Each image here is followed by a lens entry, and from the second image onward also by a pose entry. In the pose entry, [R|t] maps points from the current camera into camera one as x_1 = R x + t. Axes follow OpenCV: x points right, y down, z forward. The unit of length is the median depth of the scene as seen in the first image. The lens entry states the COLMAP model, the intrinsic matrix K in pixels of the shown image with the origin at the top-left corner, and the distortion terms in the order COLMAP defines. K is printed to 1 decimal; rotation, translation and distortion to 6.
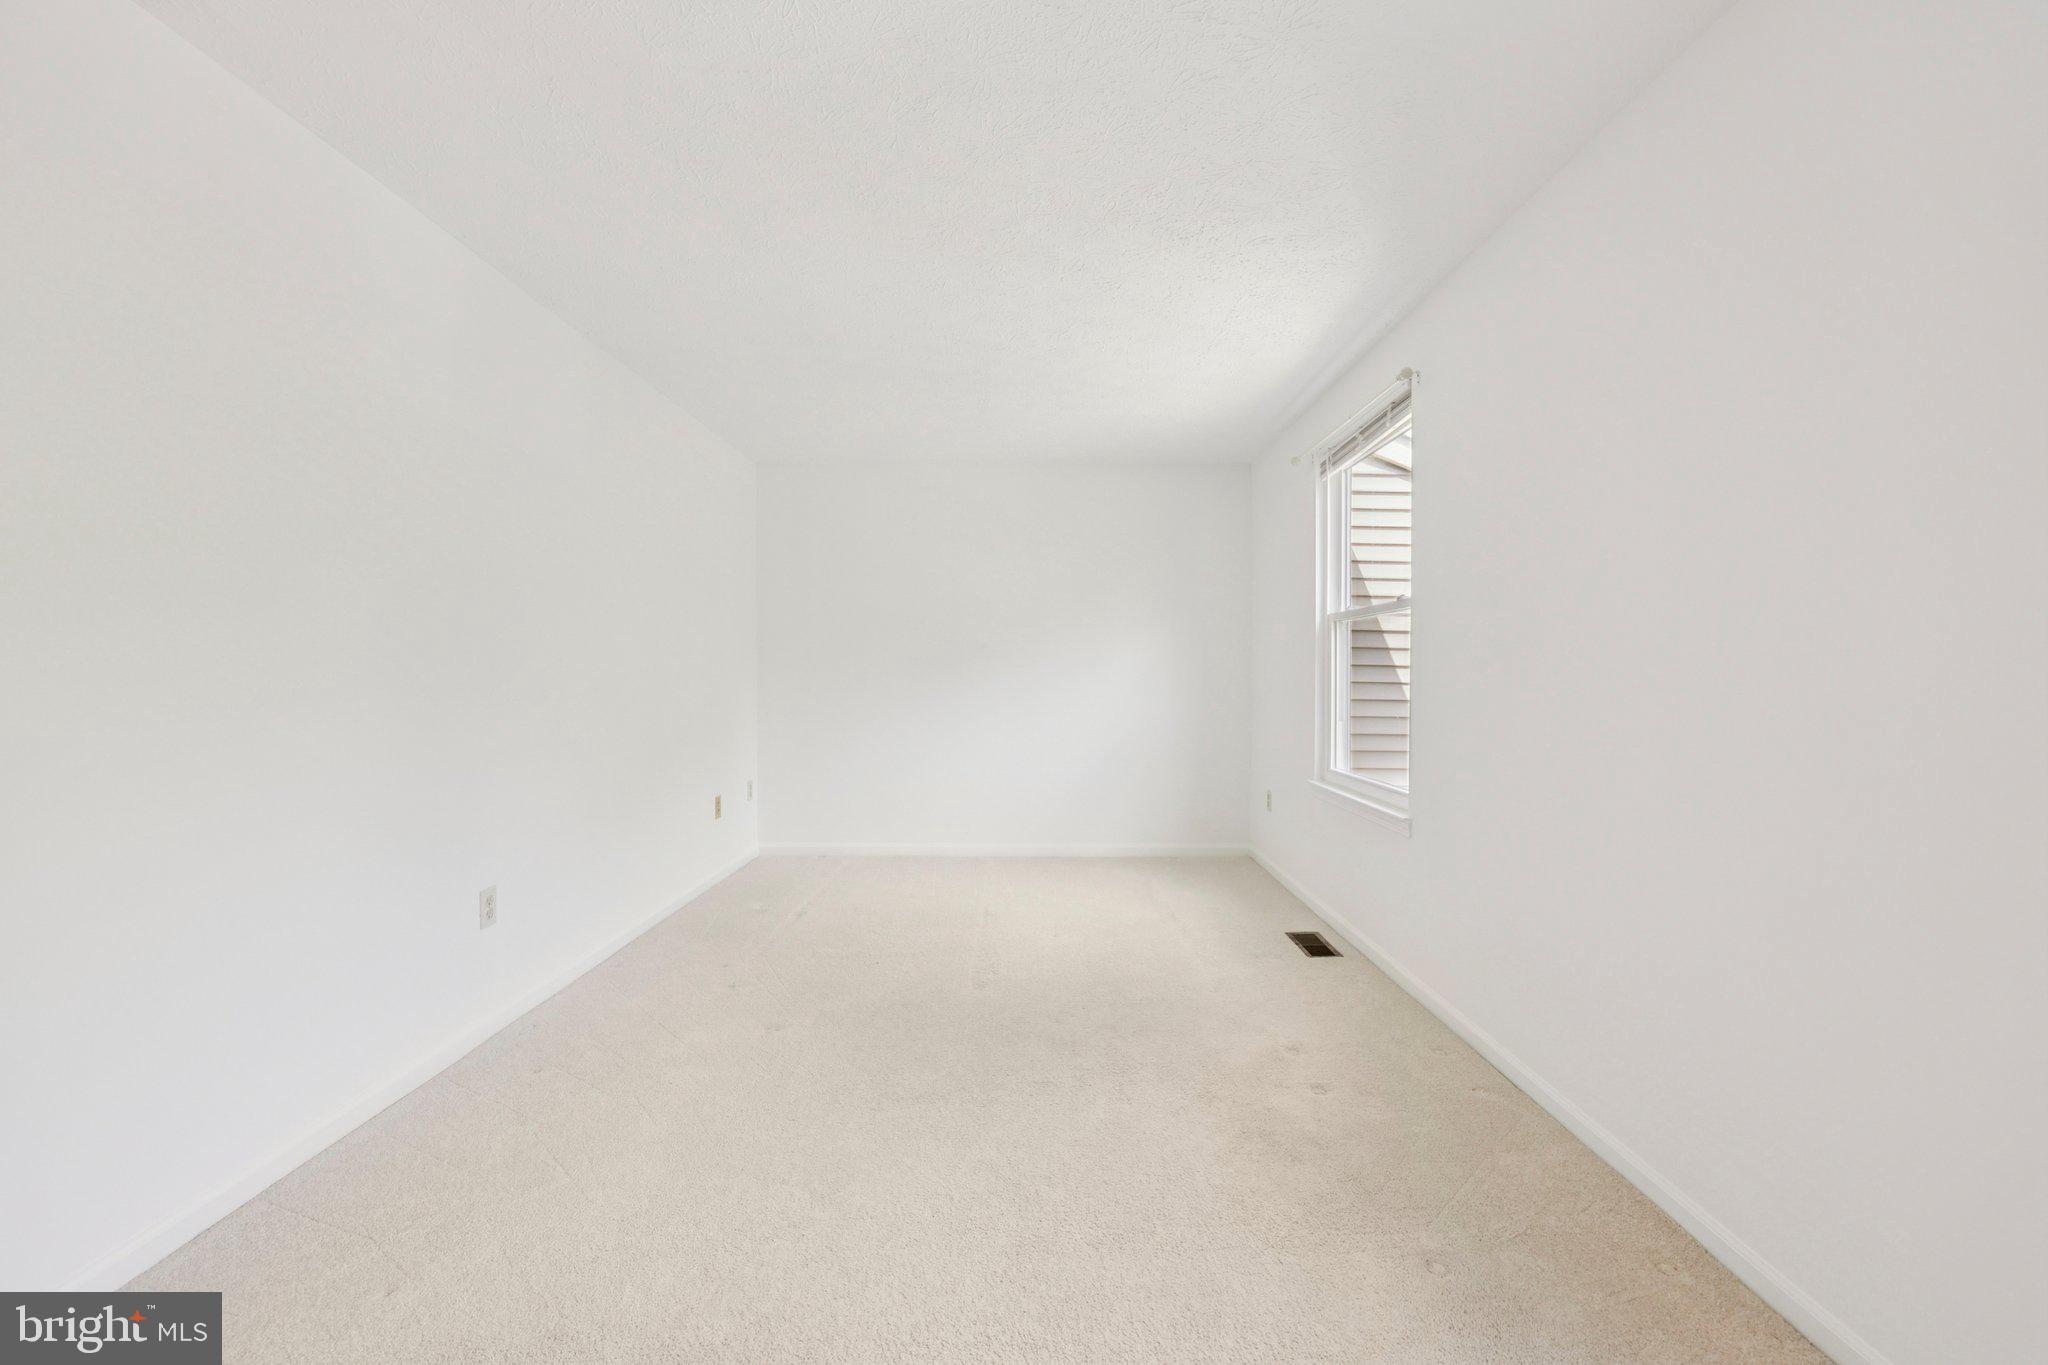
lens RADIAL K [[825.2, 0, 1025.2], [0, 825.2, 674.0], [0, 0, 1]] dist [0.000582, 0.000201]
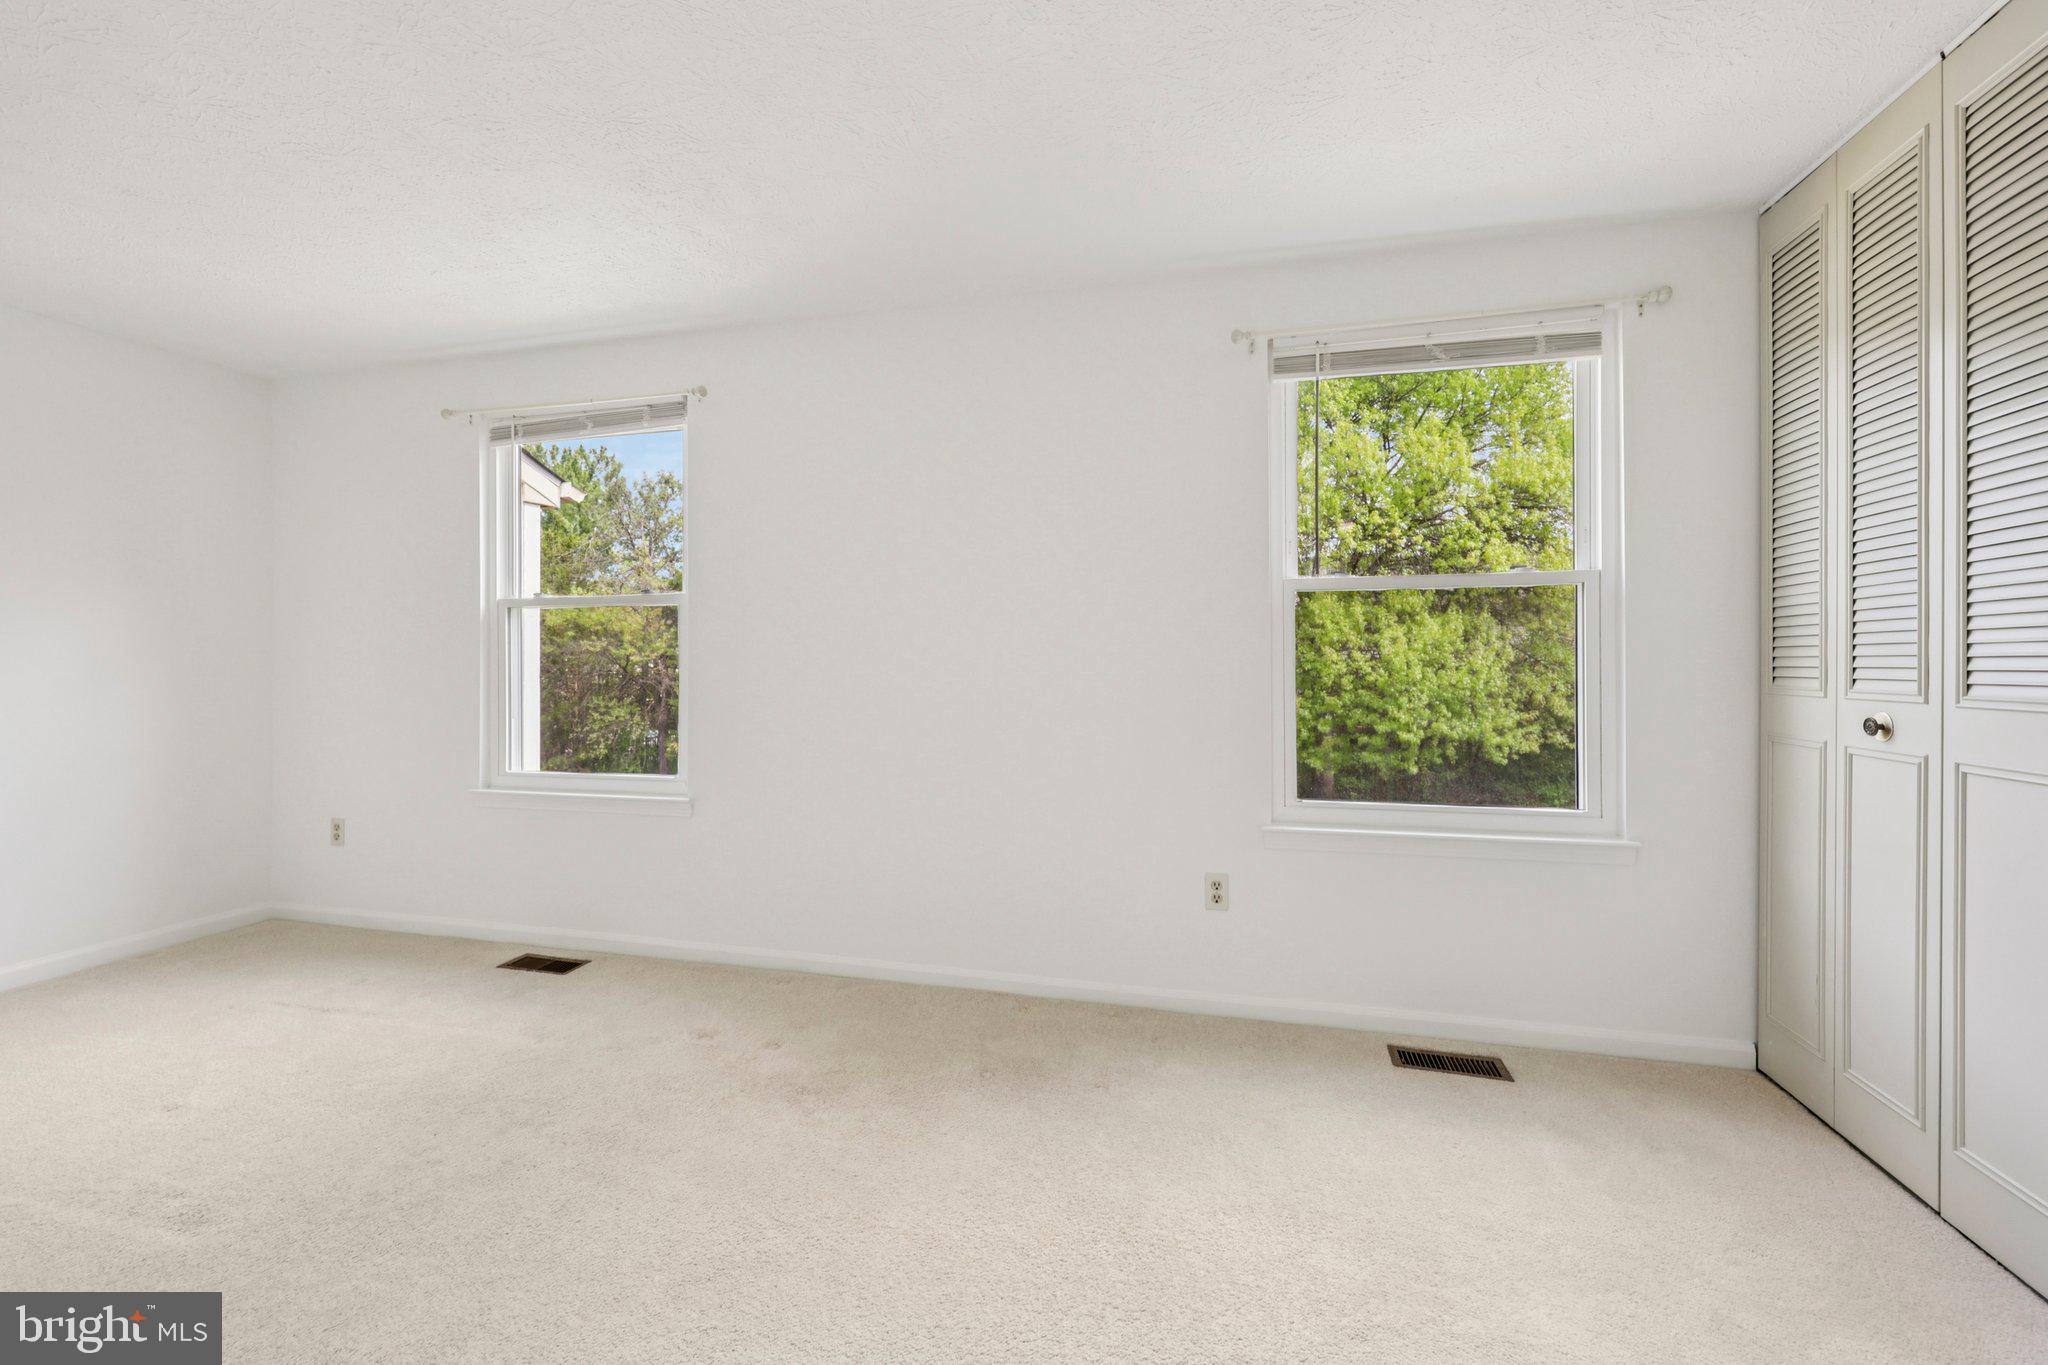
lens RADIAL K [[825.2, 0, 1025.2], [0, 825.2, 674.0], [0, 0, 1]] dist [0.000582, 0.000201]
pose [[0.222626, -0.008554, 0.974866, -0.394117], [-0.000485, 0.999960, 0.008884, -0.000595], [-0.974904, -0.002450, 0.222613, 0.267193]]
